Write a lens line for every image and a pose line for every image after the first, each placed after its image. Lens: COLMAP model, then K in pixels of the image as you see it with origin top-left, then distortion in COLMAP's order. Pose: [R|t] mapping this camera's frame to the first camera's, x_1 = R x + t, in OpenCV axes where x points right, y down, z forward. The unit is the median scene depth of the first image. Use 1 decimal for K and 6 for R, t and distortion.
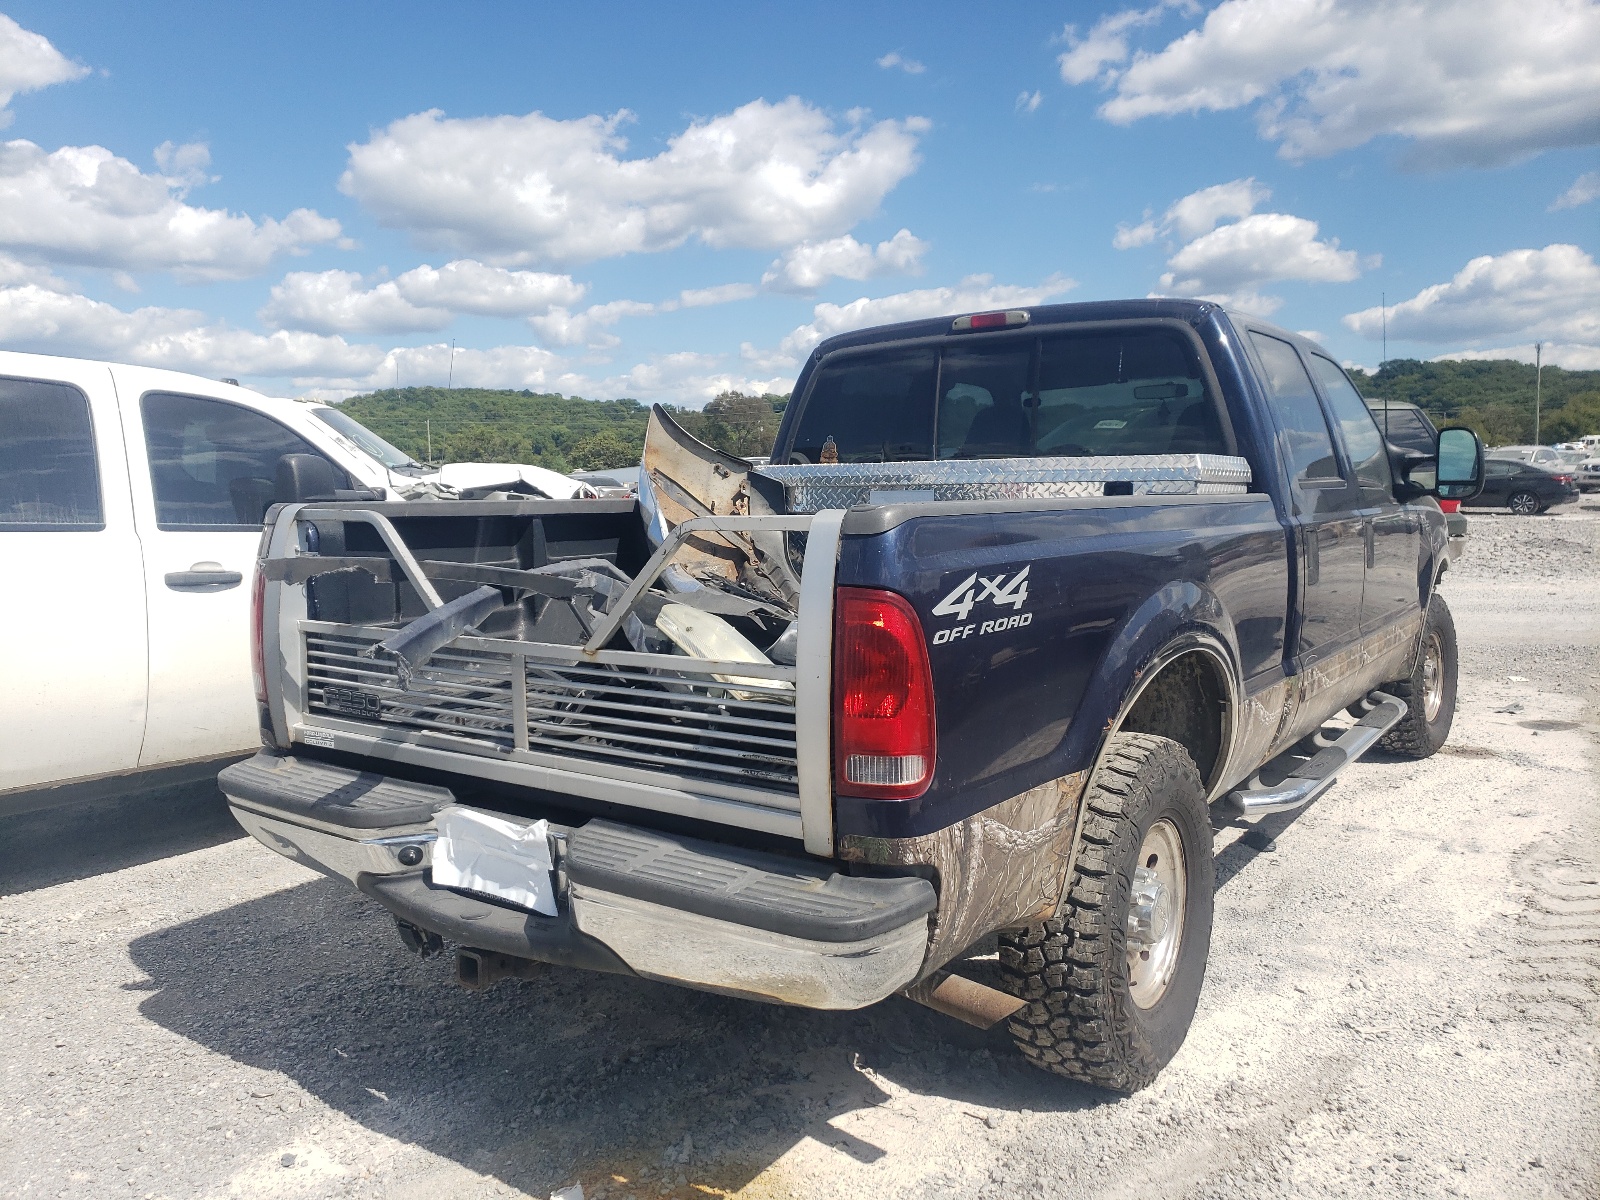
lens RADIAL K [[1236.4, 0, 794.0], [0, 1236.4, 602.7], [0, 0, 1]] dist [-0.003584, 0.024656]
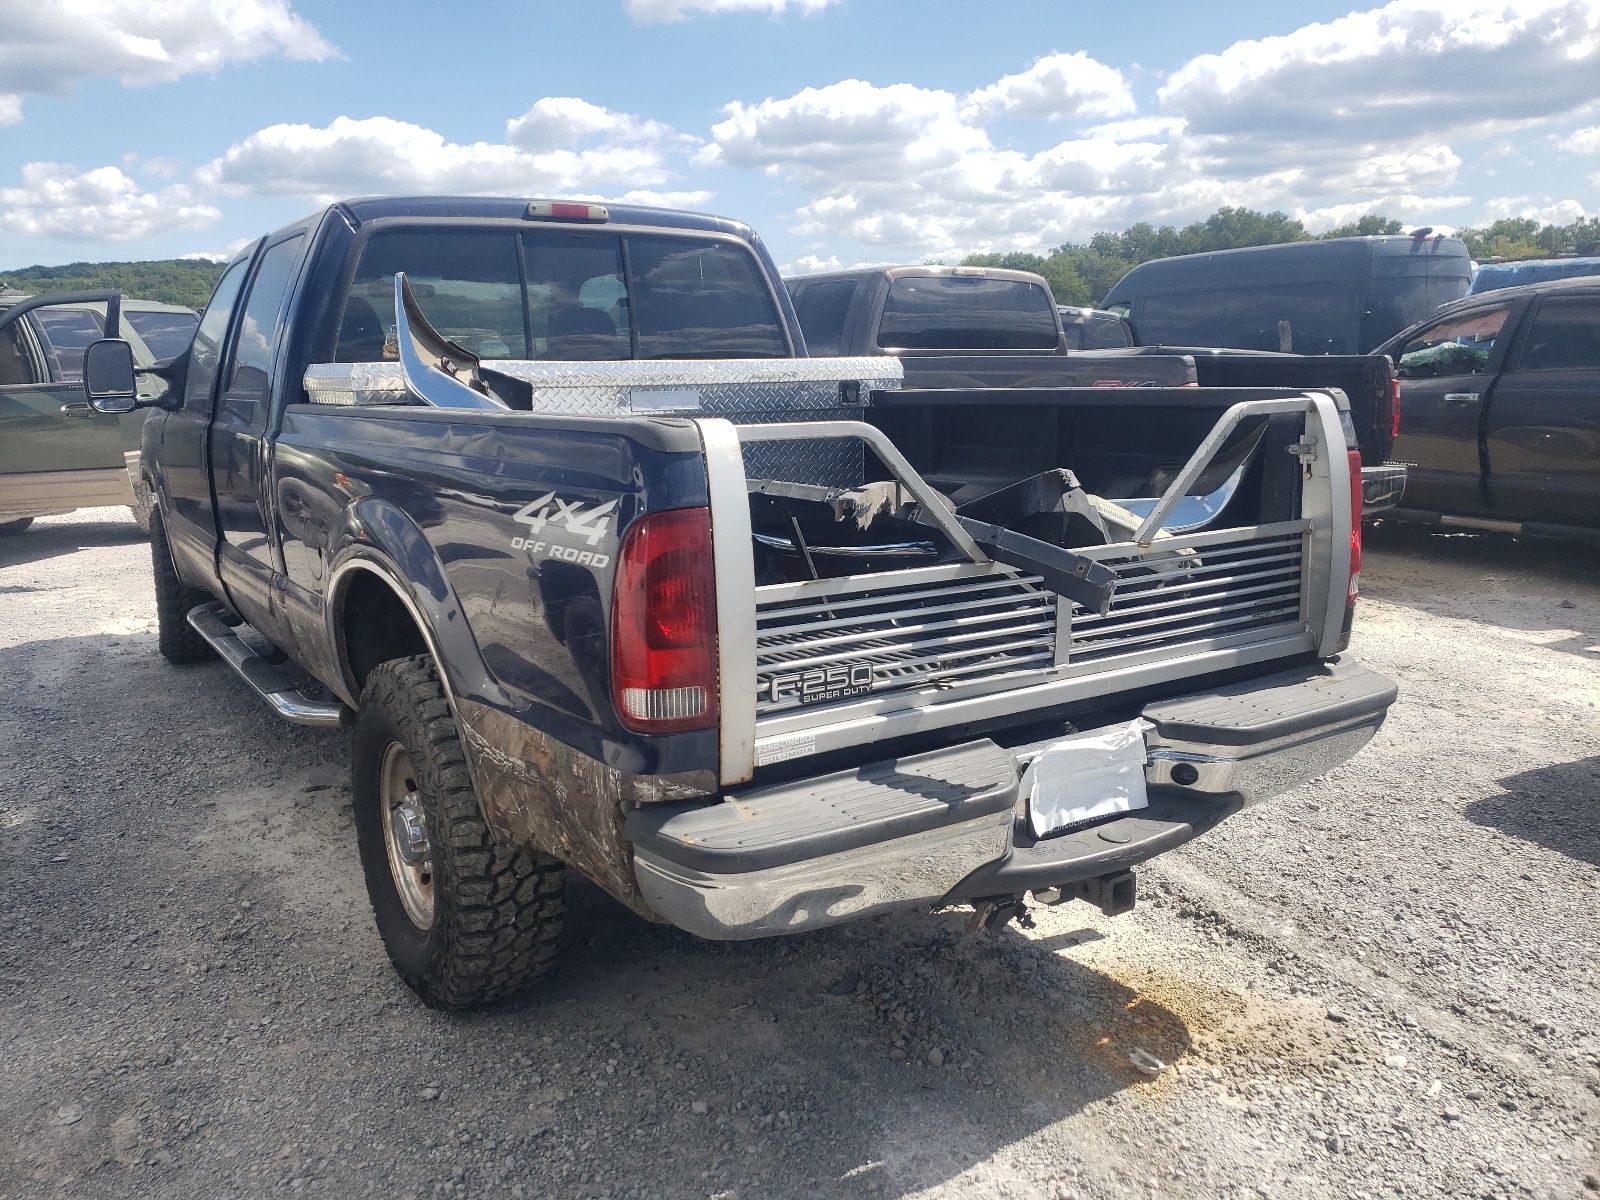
lens RADIAL K [[1236.4, 0, 794.0], [0, 1236.4, 595.4], [0, 0, 1]] dist [-0.003584, 0.024656]
pose [[0.375555, -0.157407, 0.913335, -1.044637], [0.095200, 0.986811, 0.130925, -0.069982], [-0.921898, 0.037780, 0.385587, 0.747974]]
